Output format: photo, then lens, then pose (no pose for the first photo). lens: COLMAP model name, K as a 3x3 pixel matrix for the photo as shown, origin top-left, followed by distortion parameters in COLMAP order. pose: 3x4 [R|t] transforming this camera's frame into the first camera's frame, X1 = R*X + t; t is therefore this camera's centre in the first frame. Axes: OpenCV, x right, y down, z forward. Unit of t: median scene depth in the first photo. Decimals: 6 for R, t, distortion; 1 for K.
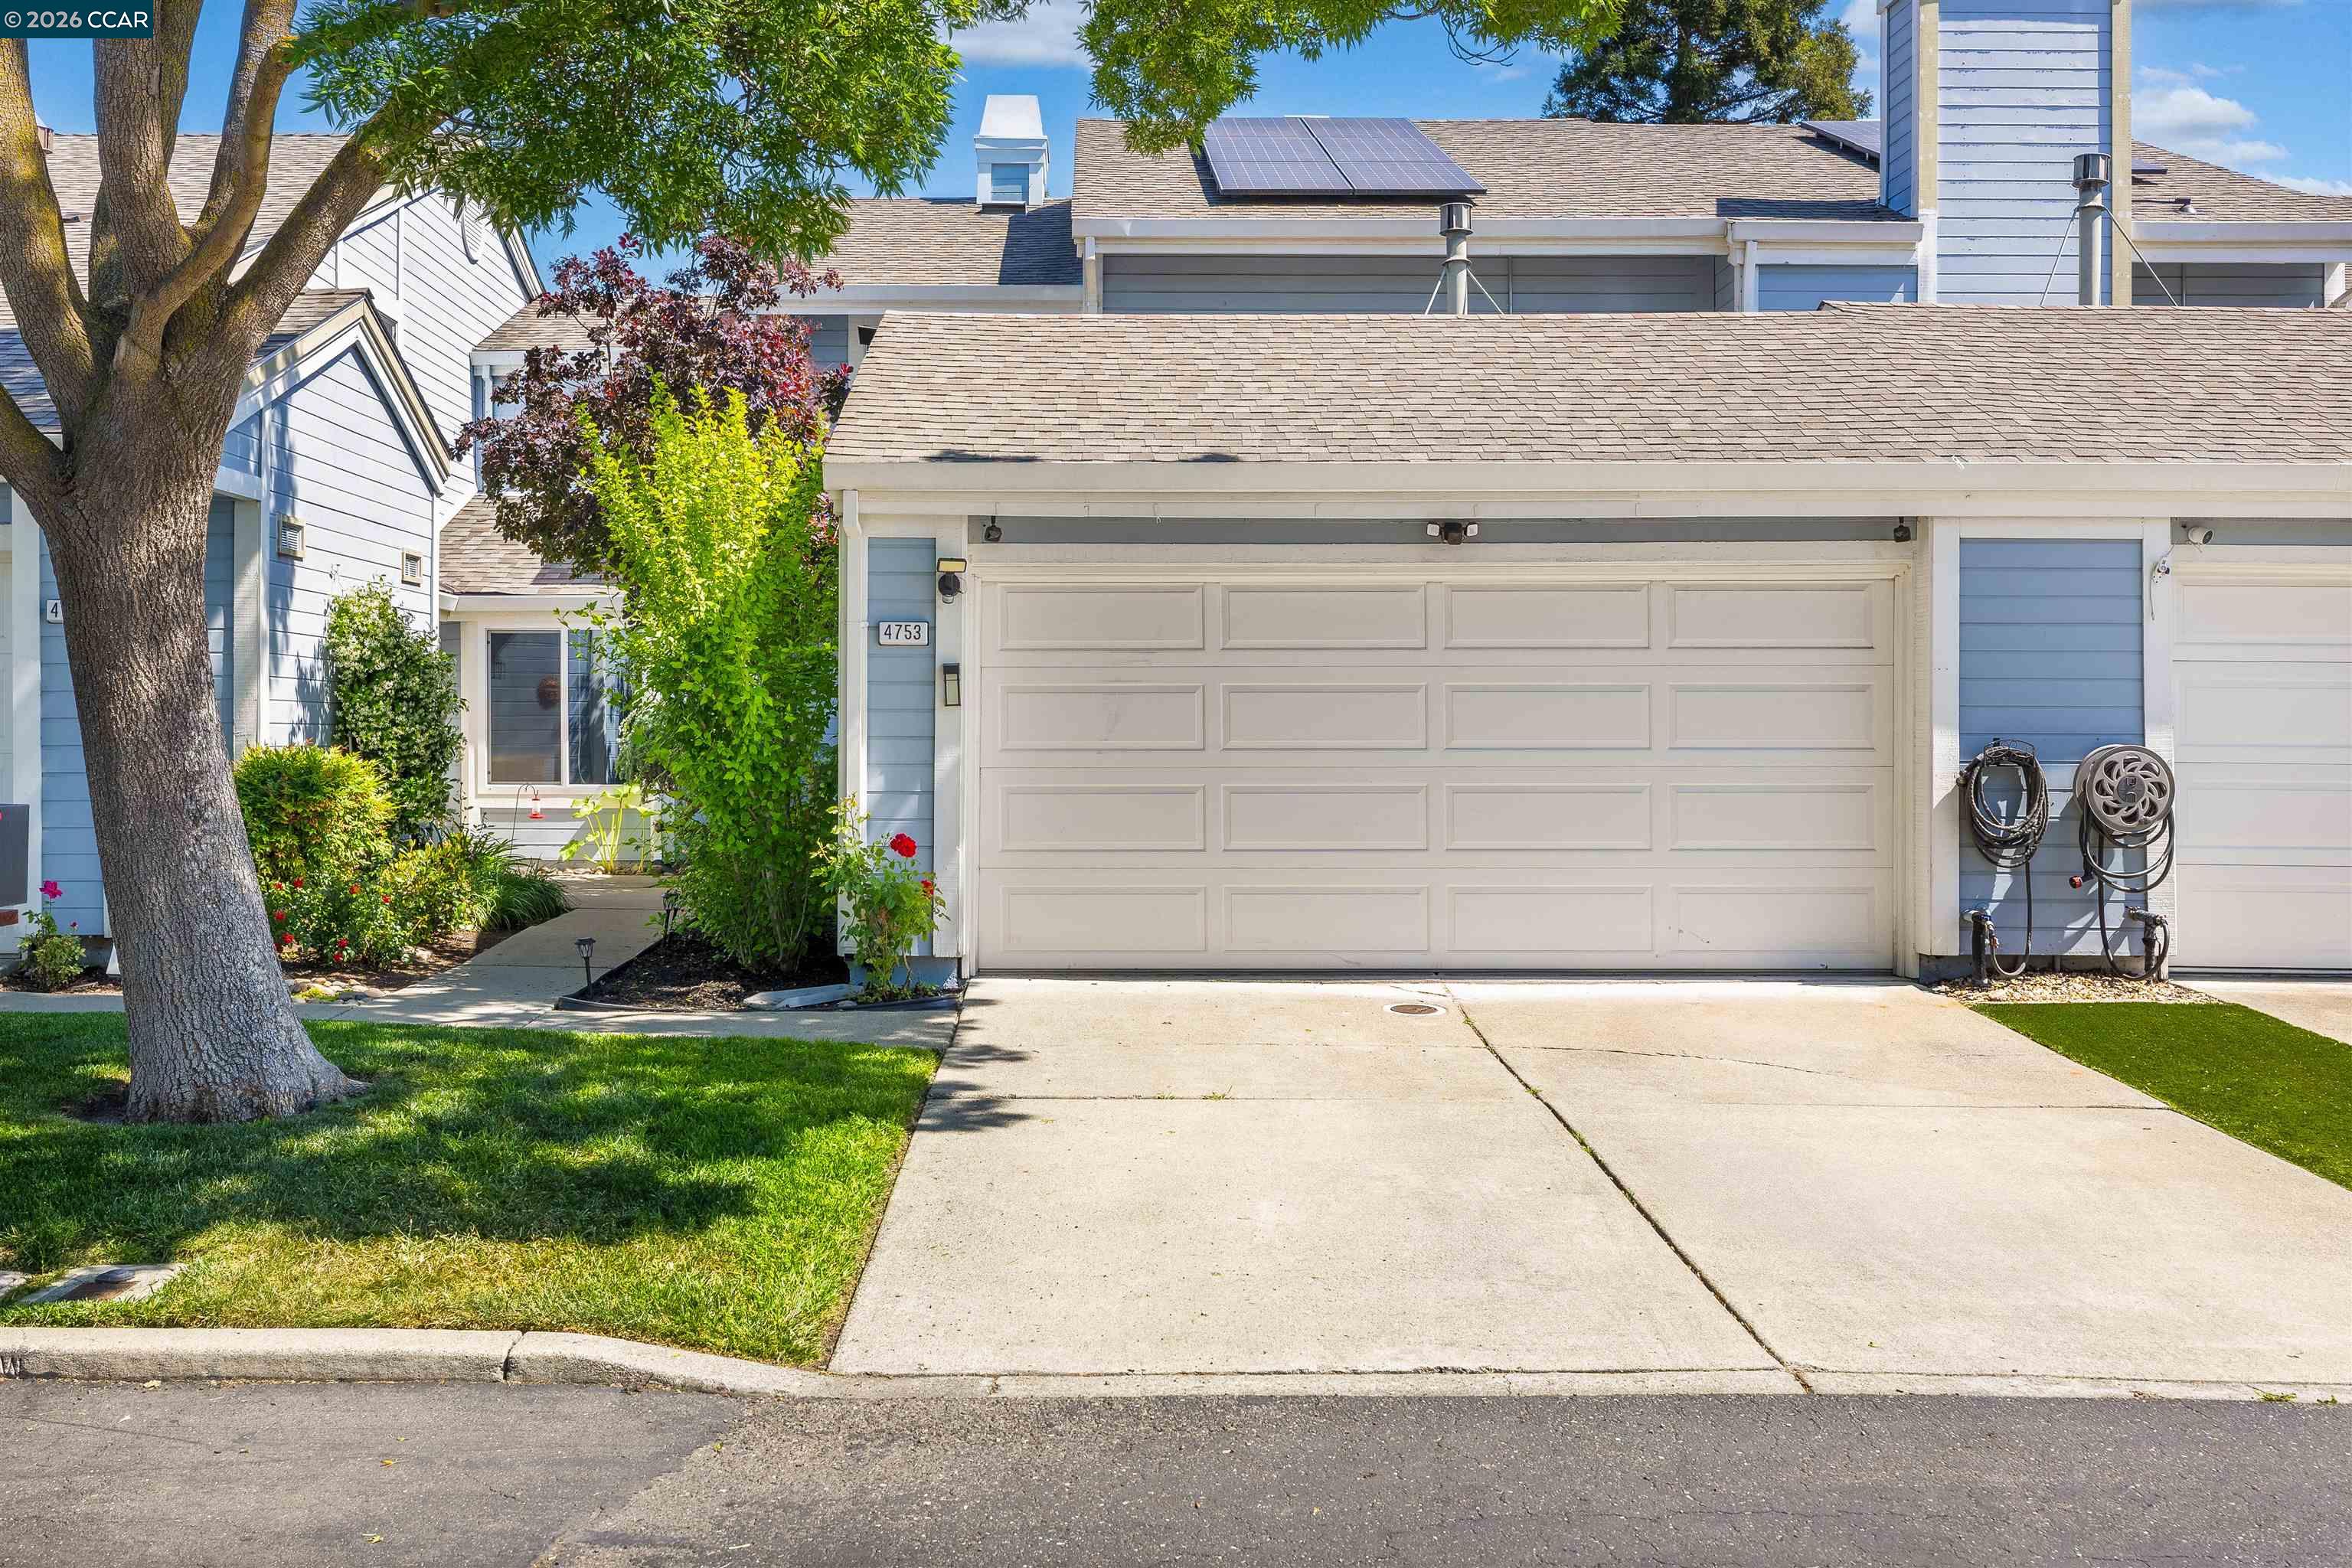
lens RADIAL K [[2301.9, 0, 1173.9], [0, 2301.9, 765.8], [0, 0, 1]] dist [-0.002405, 0.000000]
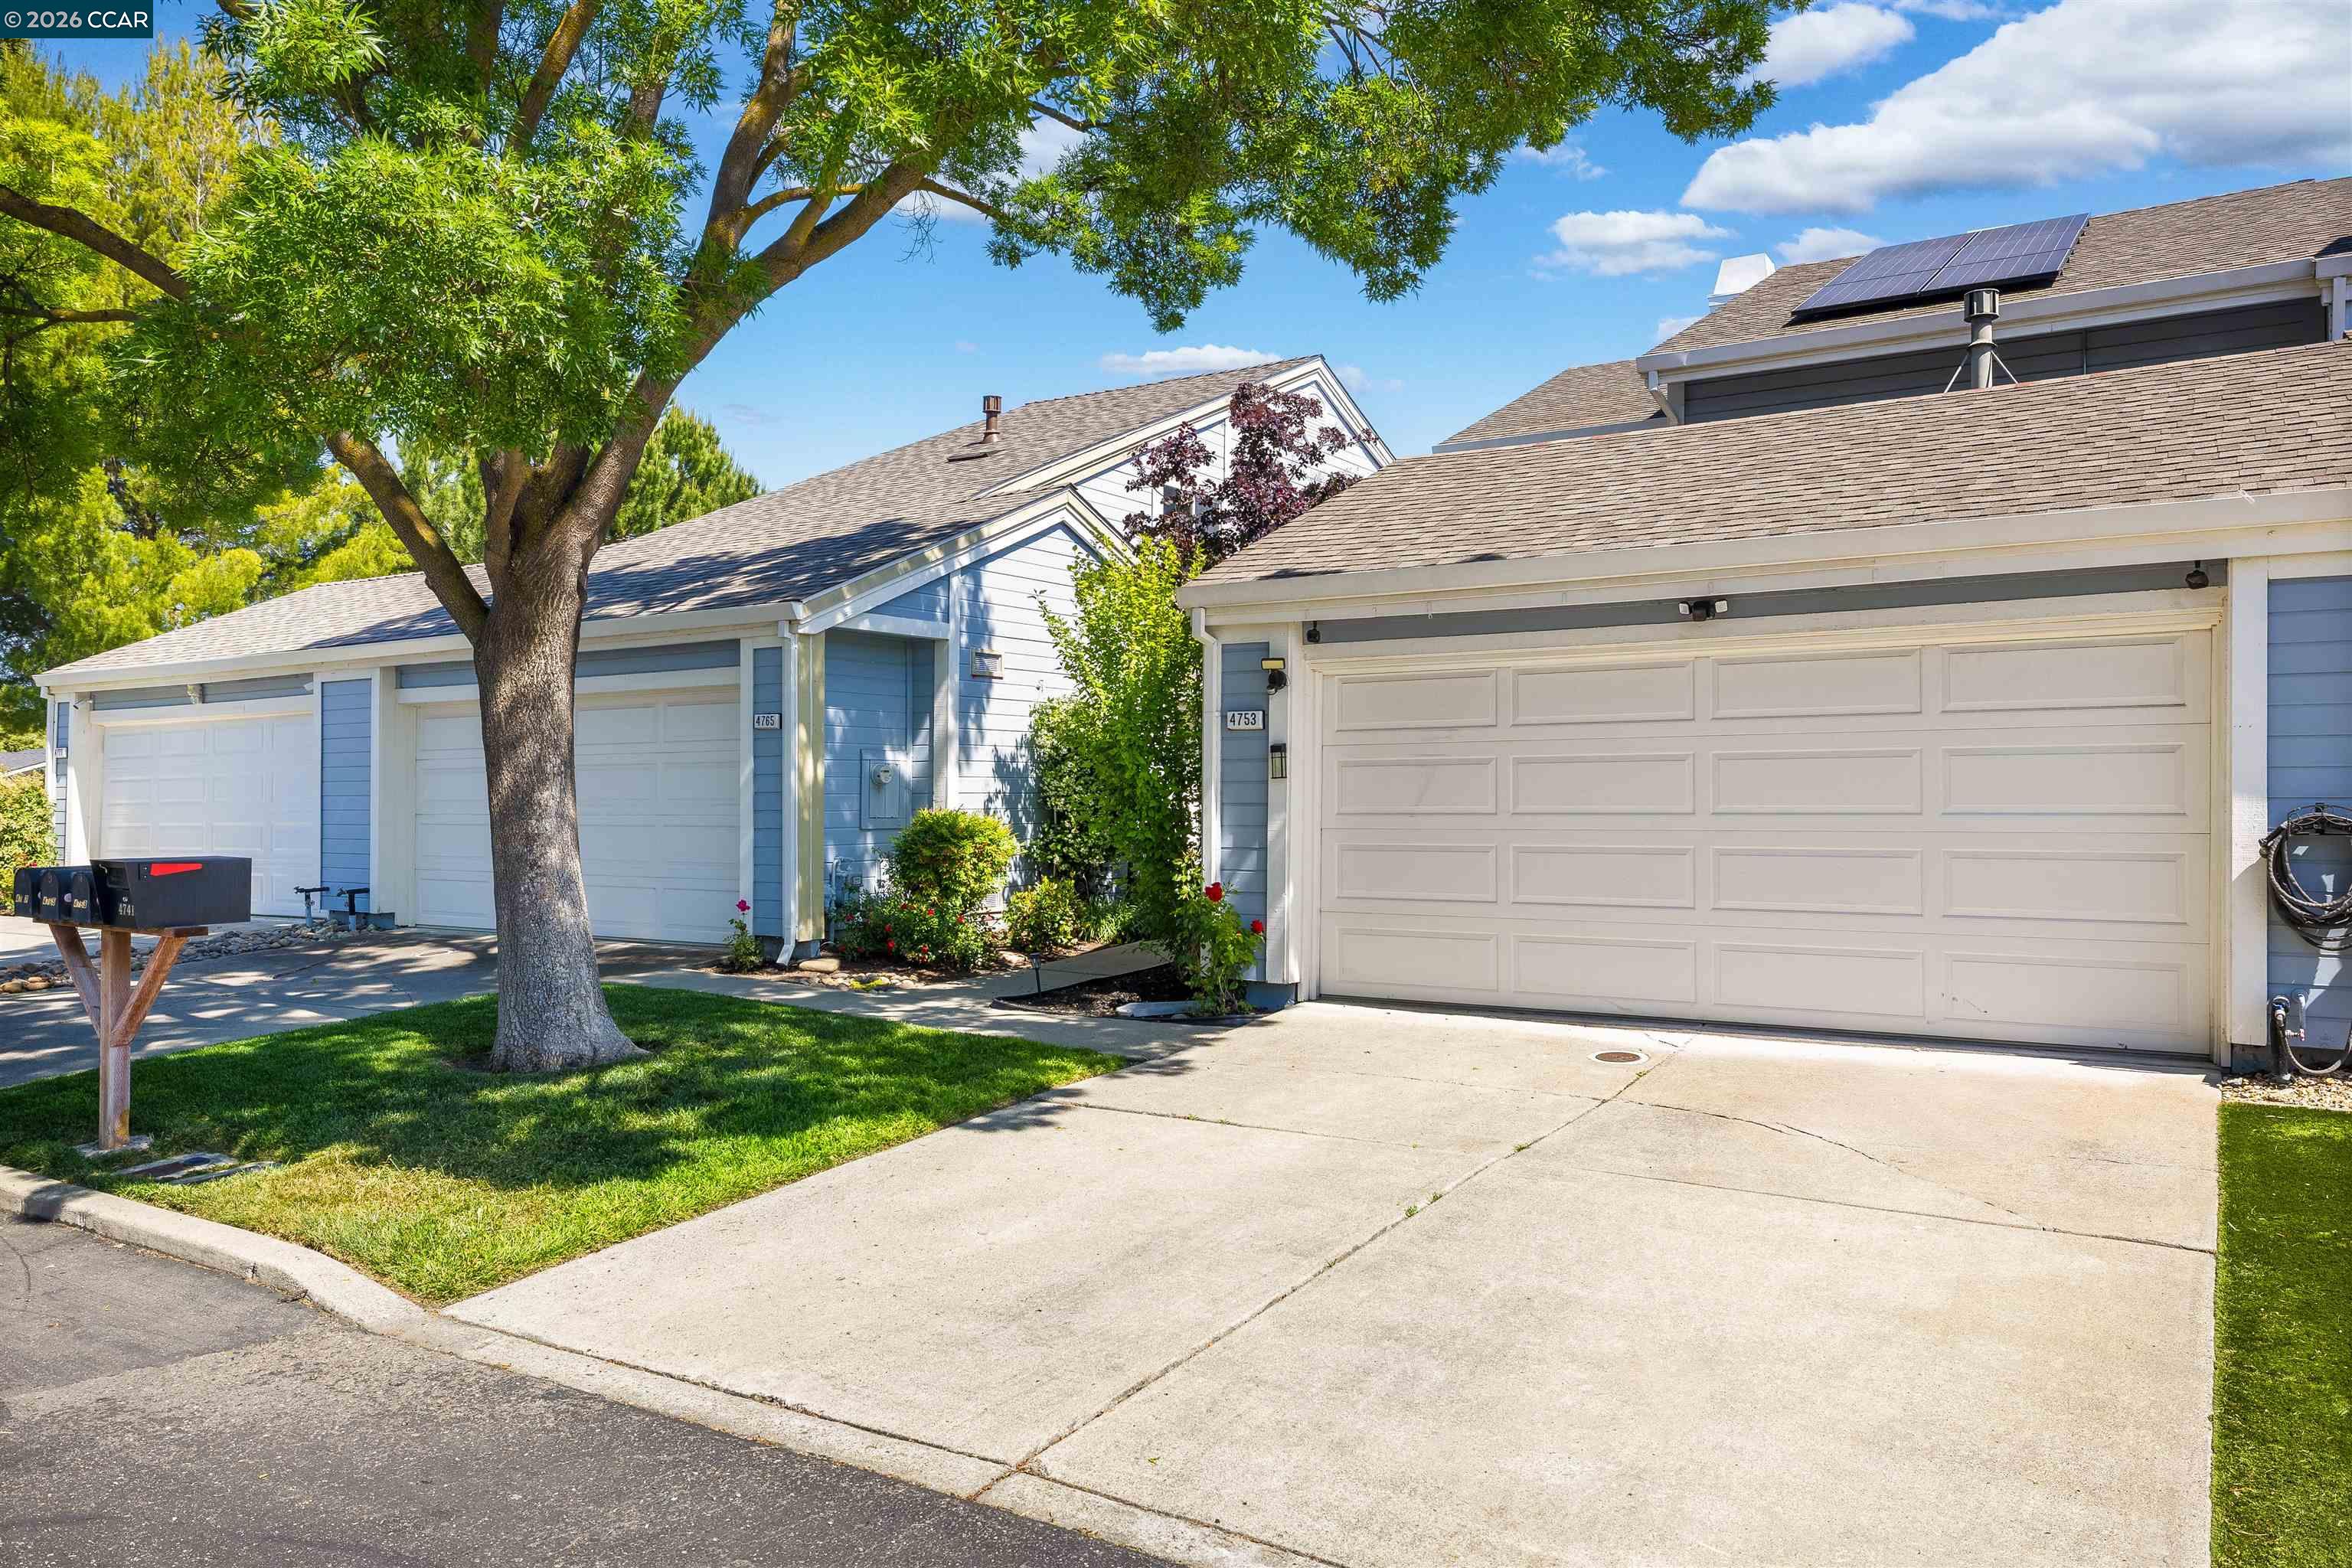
lens RADIAL K [[1704.5, 0, 1173.2], [0, 1704.5, 805.0], [0, 0, 1]] dist [-0.012151, 0.001553]
pose [[0.829753, -0.001269, -0.558129, 0.355478], [-0.001038, 0.999992, -0.003817, -0.008306], [0.558129, 0.003746, 0.829745, 0.214274]]
